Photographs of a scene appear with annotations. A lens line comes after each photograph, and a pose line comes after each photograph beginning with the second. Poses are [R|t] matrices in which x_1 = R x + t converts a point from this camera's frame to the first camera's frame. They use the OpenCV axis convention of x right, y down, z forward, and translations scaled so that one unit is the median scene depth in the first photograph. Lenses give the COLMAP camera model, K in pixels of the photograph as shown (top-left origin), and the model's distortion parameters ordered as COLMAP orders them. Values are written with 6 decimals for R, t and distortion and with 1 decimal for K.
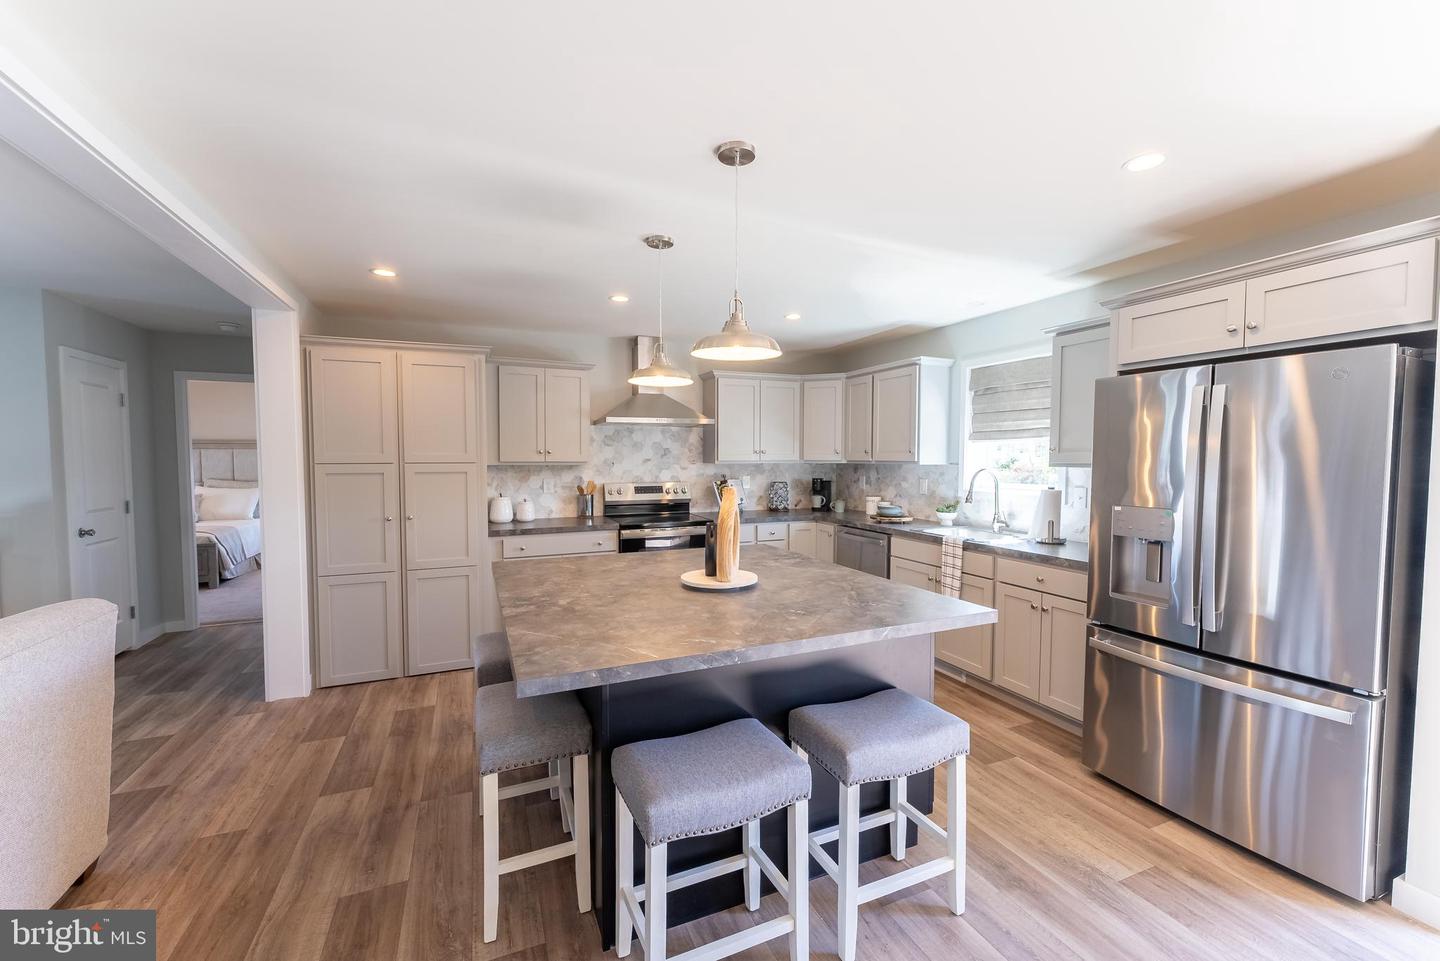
lens RADIAL K [[574.1, 0, 722.7], [0, 574.1, 480.5], [0, 0, 1]] dist [-0.000502, -0.000010]
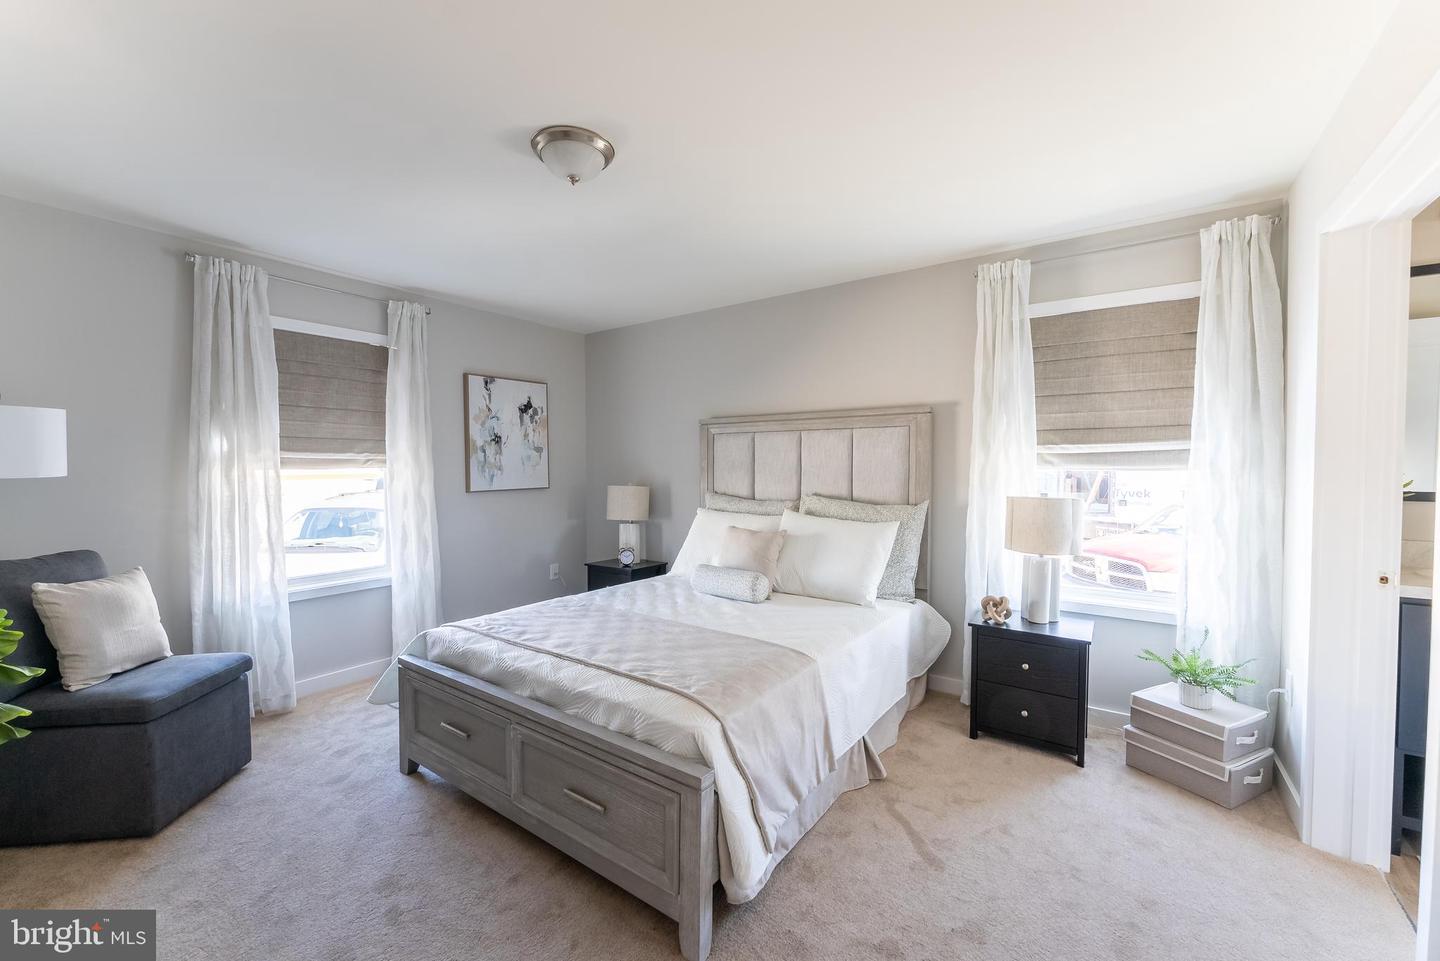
lens RADIAL K [[574.1, 0, 720.1], [0, 574.1, 479.4], [0, 0, 1]] dist [-0.000502, -0.000010]
pose [[0.511433, 0.019061, -0.859112, -0.405609], [-0.033456, 0.999438, 0.002258, -0.010643], [0.858672, 0.027588, 0.511783, 0.531605]]
